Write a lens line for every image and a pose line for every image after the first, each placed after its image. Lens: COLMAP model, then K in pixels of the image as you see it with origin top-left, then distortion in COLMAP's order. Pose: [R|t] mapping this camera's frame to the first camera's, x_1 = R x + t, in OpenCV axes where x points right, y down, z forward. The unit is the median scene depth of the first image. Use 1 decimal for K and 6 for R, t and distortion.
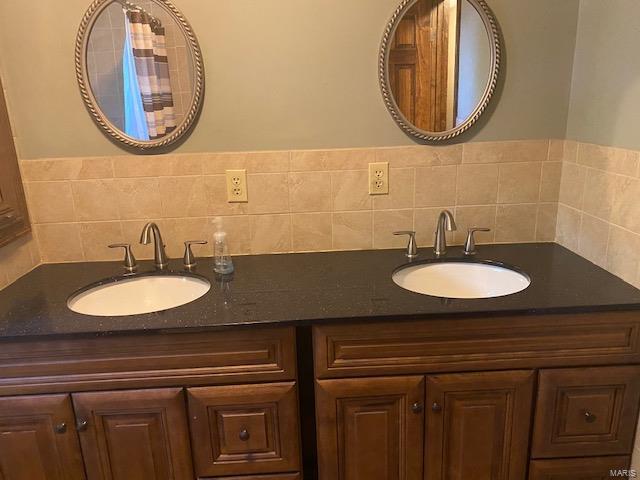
lens RADIAL K [[480.2, 0, 320.0], [0, 480.2, 240.0], [0, 0, 1]] dist [0.037577, -0.003171]
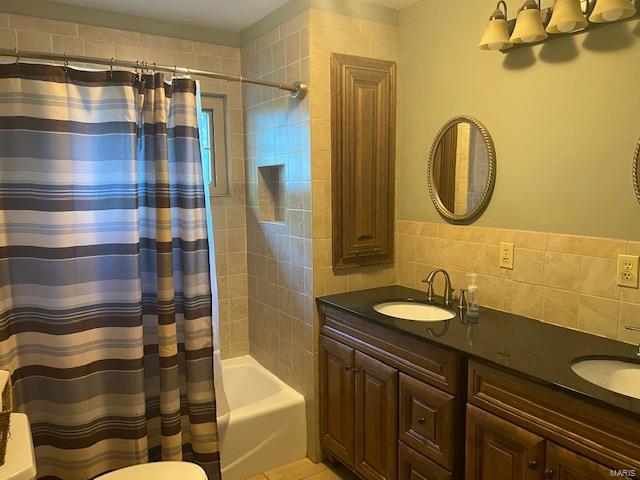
lens RADIAL K [[480.2, 0, 320.0], [0, 480.2, 240.0], [0, 0, 1]] dist [0.037577, -0.003171]
pose [[0.528537, 0.134025, -0.838264, 0.664738], [-0.254416, 0.967077, -0.005793, -0.020615], [0.809890, 0.216330, 0.545234, -0.107033]]
